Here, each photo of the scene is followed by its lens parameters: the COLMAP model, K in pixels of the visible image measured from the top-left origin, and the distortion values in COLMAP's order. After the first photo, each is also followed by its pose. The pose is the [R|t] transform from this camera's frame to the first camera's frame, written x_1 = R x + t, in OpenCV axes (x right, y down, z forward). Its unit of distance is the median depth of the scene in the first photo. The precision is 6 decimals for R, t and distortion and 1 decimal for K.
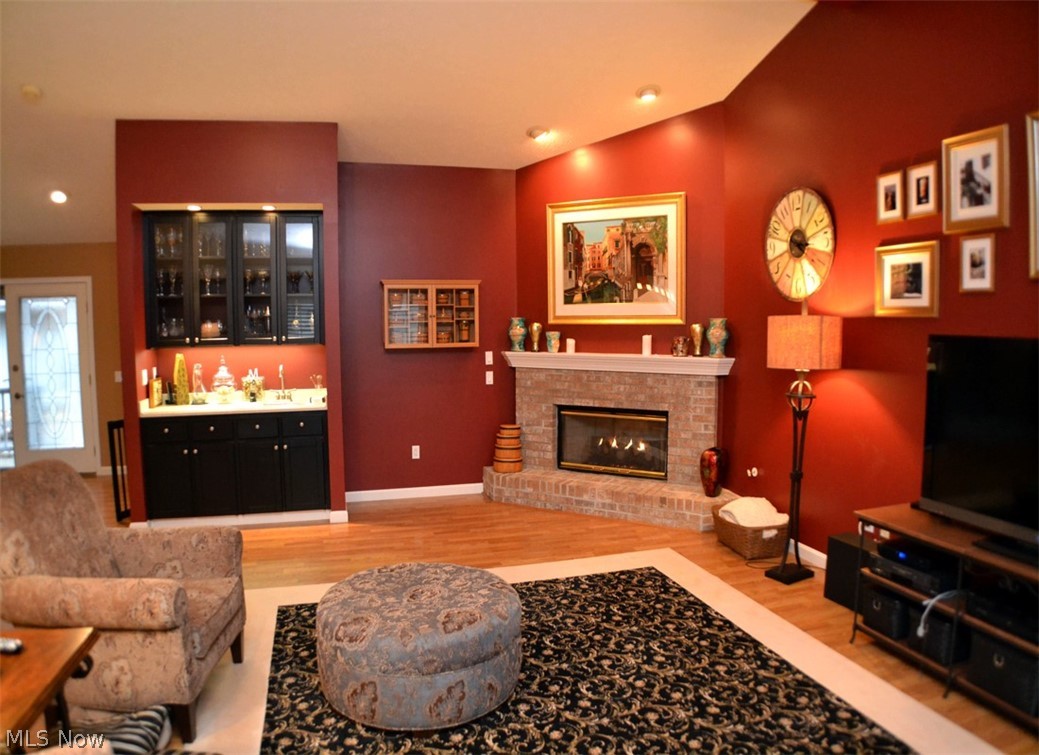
lens RADIAL K [[662.8, 0, 506.7], [0, 662.8, 373.1], [0, 0, 1]] dist [-0.168270, 0.043310]
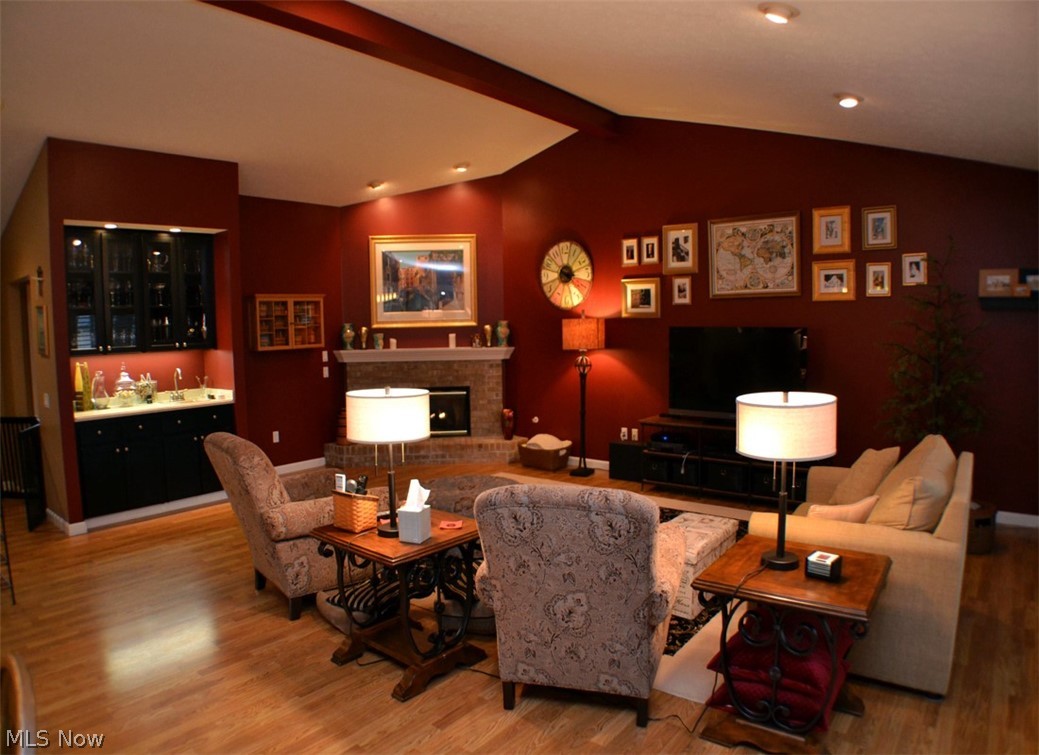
lens RADIAL K [[662.8, 0, 506.7], [0, 662.8, 373.1], [0, 0, 1]] dist [-0.168270, 0.043310]
pose [[0.817439, -0.055635, 0.573322, -0.539220], [0.059841, 0.998141, 0.011537, 0.018092], [-0.572899, 0.024877, 0.819249, -0.245846]]
